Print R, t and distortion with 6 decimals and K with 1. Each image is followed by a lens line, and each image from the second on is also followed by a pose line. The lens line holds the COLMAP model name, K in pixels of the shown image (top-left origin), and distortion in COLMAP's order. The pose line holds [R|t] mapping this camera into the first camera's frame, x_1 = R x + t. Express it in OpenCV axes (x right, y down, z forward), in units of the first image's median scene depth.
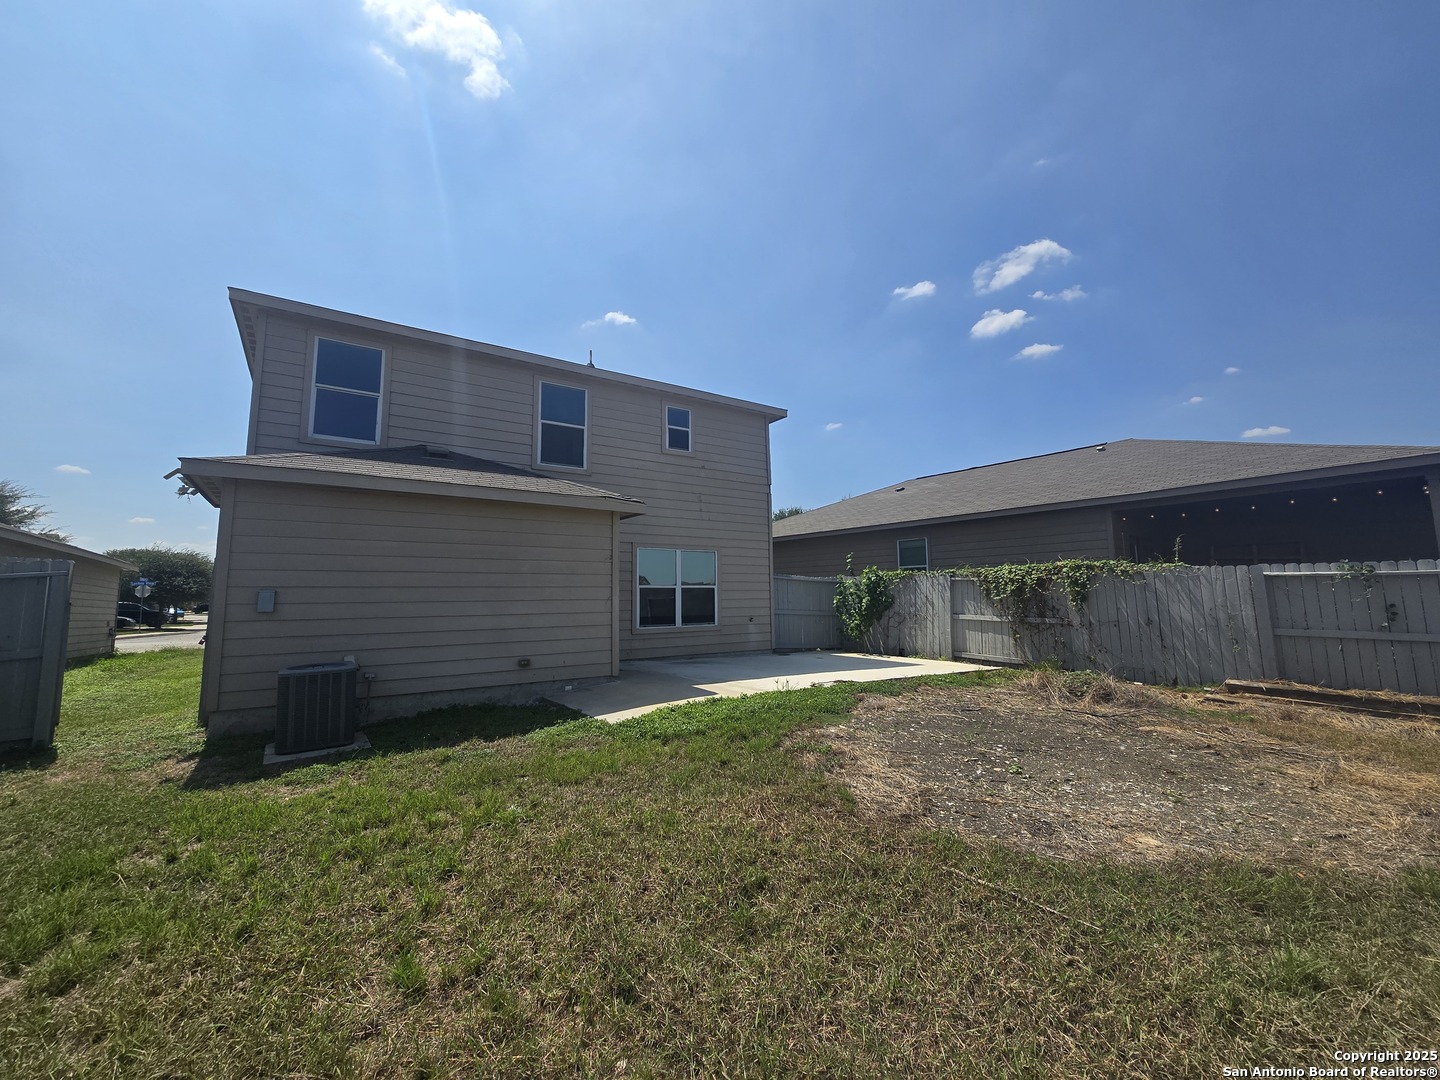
lens RADIAL K [[592.3, 0, 723.4], [0, 592.3, 538.1], [0, 0, 1]] dist [-0.004754, 0.000974]
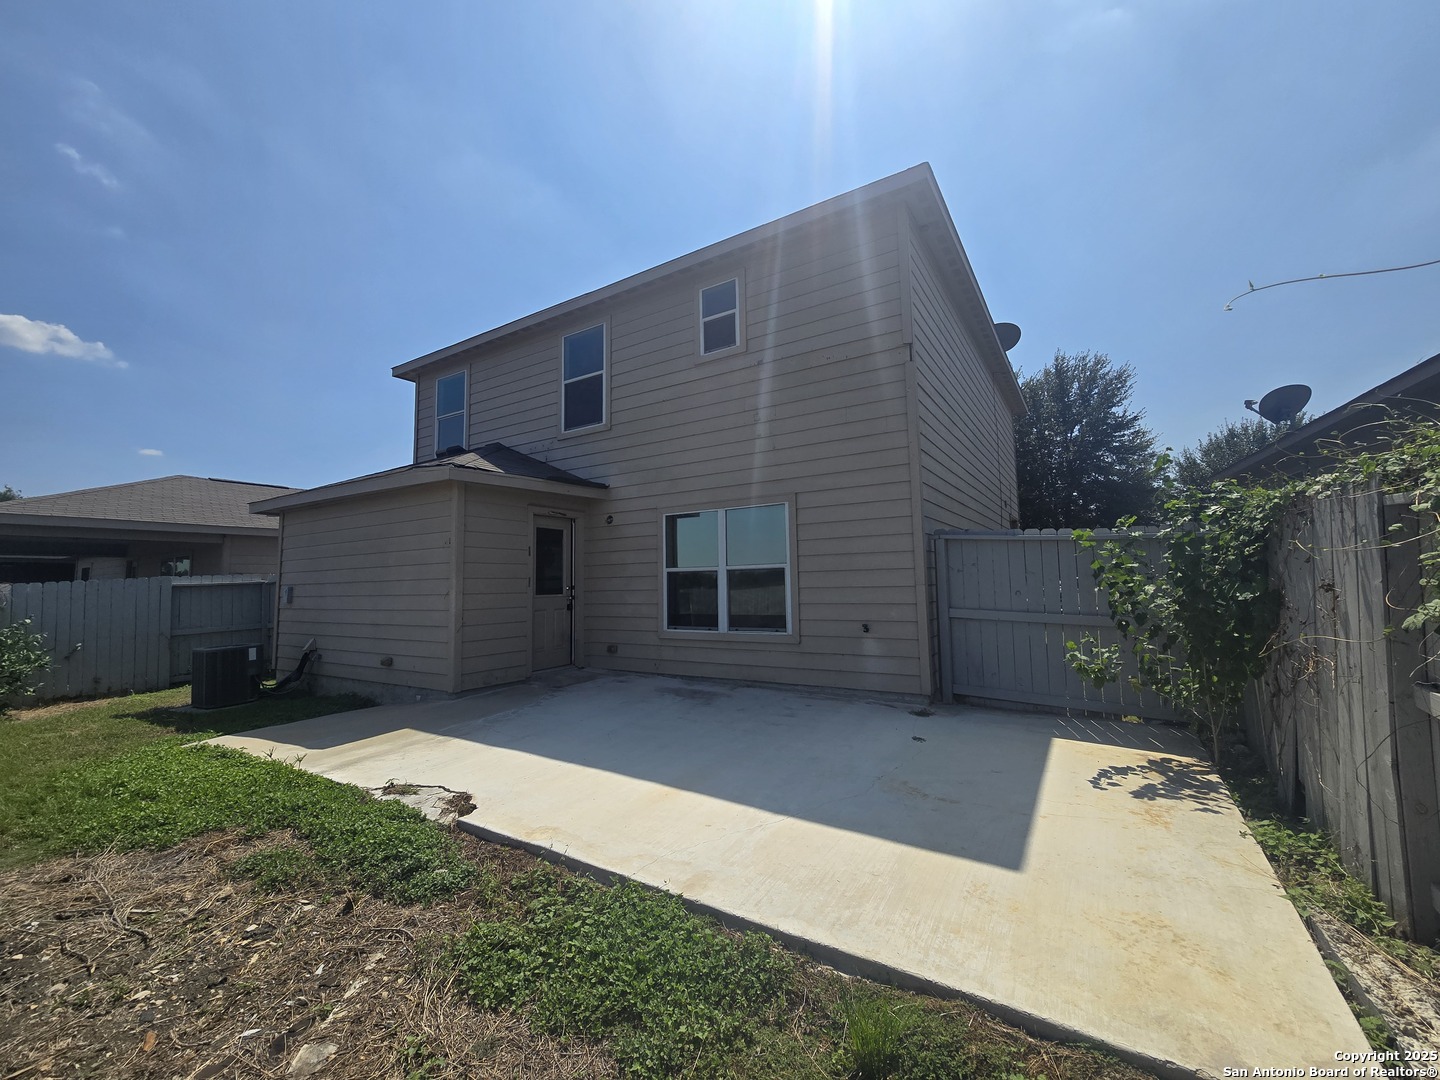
lens RADIAL K [[592.3, 0, 733.5], [0, 592.3, 532.6], [0, 0, 1]] dist [-0.004754, 0.000974]
pose [[0.399080, -0.072751, -0.914025, 0.500761], [0.111278, 0.993322, -0.030476, 0.064944], [0.910139, -0.089549, 0.404510, 0.759285]]
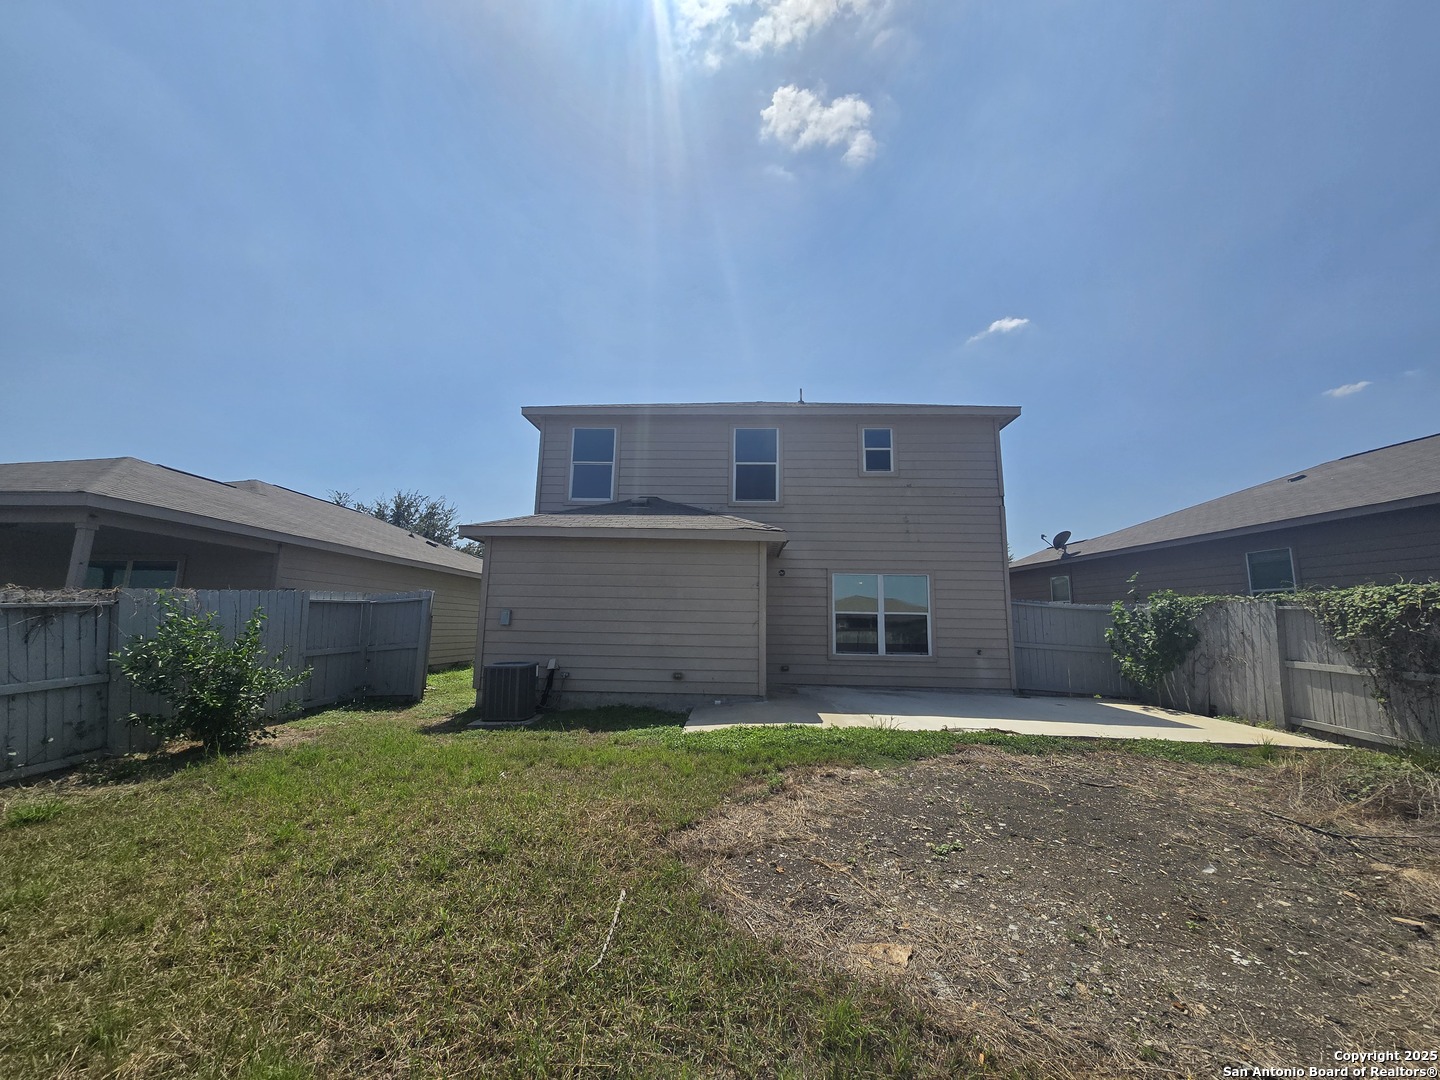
lens RADIAL K [[592.3, 0, 718.2], [0, 592.3, 531.8], [0, 0, 1]] dist [-0.004754, 0.000974]
pose [[0.798152, -0.067638, -0.598647, 0.295729], [0.034021, 0.997152, -0.067303, 0.006353], [0.601495, 0.033351, 0.798180, 0.072094]]
